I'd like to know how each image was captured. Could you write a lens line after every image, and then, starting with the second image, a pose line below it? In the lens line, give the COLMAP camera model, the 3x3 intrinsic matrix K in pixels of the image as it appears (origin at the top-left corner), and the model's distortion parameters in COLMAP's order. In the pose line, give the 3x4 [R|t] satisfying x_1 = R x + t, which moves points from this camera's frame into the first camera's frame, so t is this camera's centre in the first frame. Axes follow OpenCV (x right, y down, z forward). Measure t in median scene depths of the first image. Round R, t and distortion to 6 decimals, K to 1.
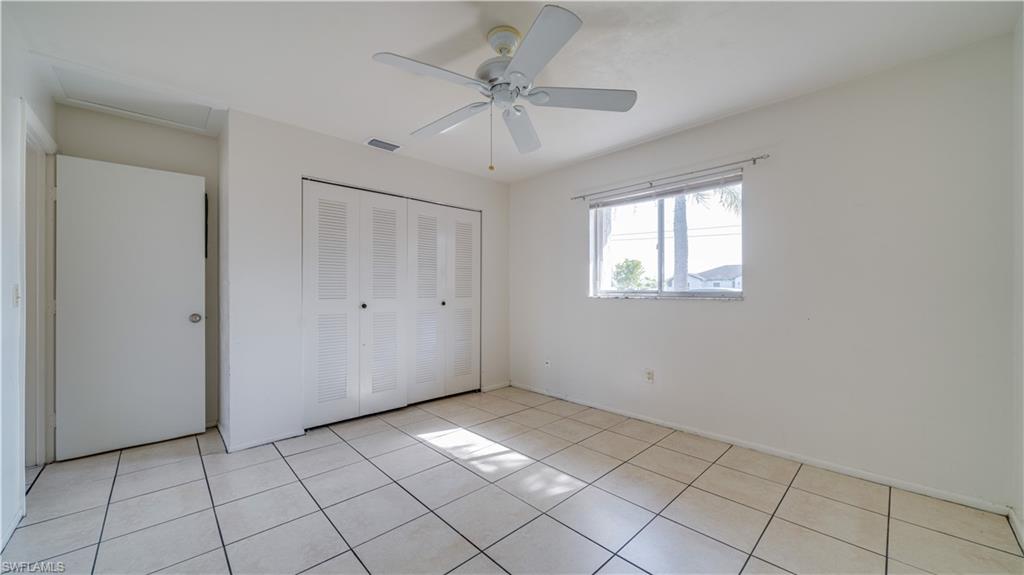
lens RADIAL K [[378.4, 0, 506.6], [0, 378.4, 287.0], [0, 0, 1]] dist [-0.003812, -0.000184]
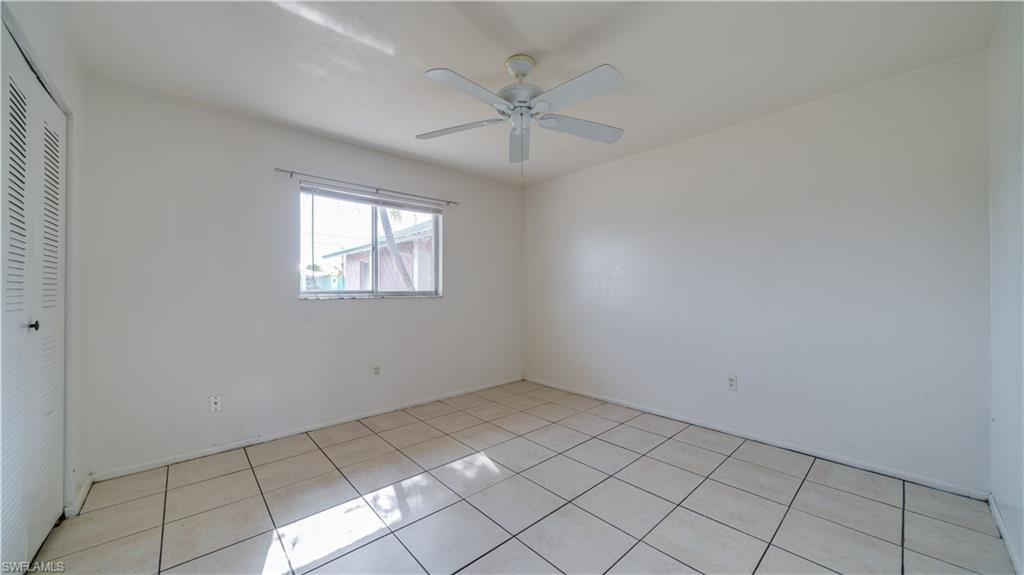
lens RADIAL K [[378.4, 0, 508.0], [0, 378.4, 285.0], [0, 0, 1]] dist [-0.003812, -0.000184]
pose [[-0.002200, 0.012028, 0.999925, -0.681828], [-0.003773, 0.999920, -0.012036, 0.005135], [-0.999990, -0.003799, -0.002155, 0.630848]]
